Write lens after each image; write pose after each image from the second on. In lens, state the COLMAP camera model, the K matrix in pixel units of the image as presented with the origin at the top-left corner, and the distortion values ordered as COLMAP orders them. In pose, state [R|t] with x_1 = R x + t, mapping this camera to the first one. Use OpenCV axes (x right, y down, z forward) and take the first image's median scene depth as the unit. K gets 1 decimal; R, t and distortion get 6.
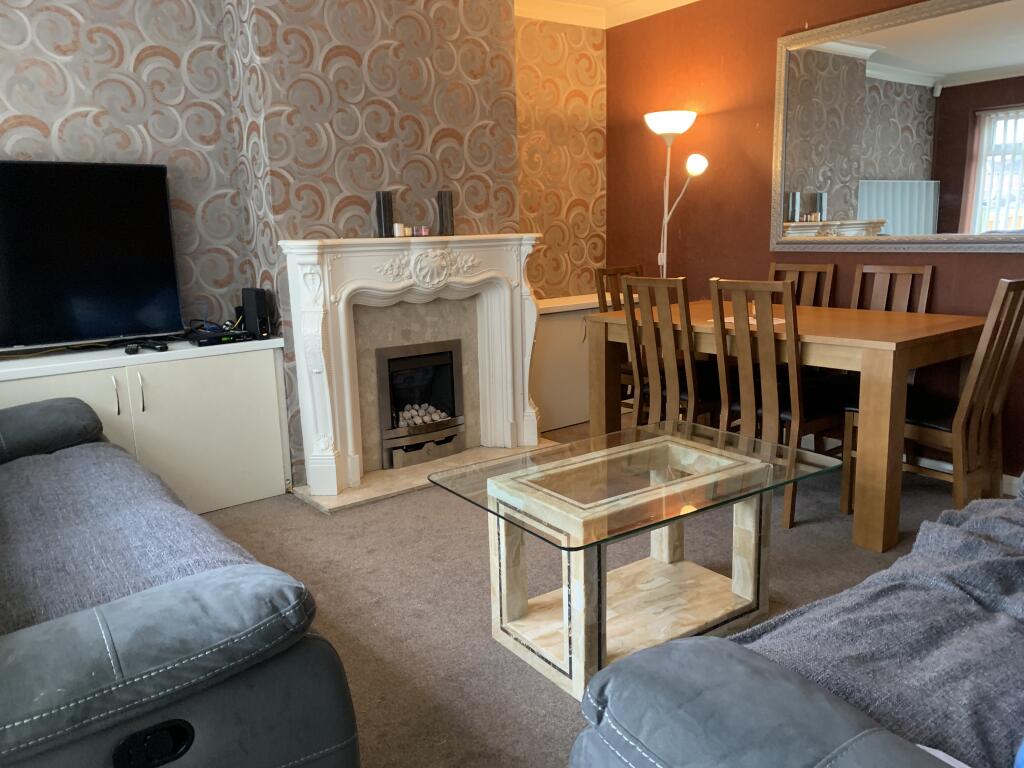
lens RADIAL K [[778.7, 0, 512.9], [0, 778.7, 389.1], [0, 0, 1]] dist [0.002347, -0.001436]
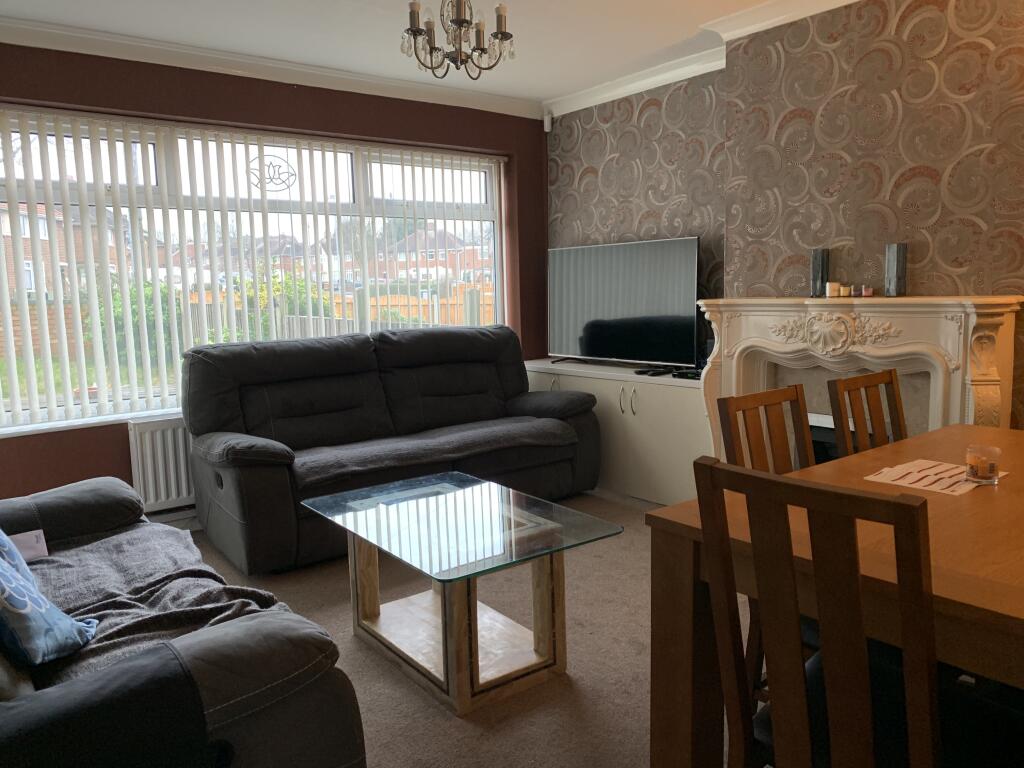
lens RADIAL K [[778.7, 0, 513.1], [0, 778.7, 379.7], [0, 0, 1]] dist [0.002347, -0.001436]
pose [[0.062487, 0.134581, -0.988930, 0.739308], [-0.185609, 0.975148, 0.120977, -0.141283], [0.980635, 0.175994, 0.085914, 0.568931]]
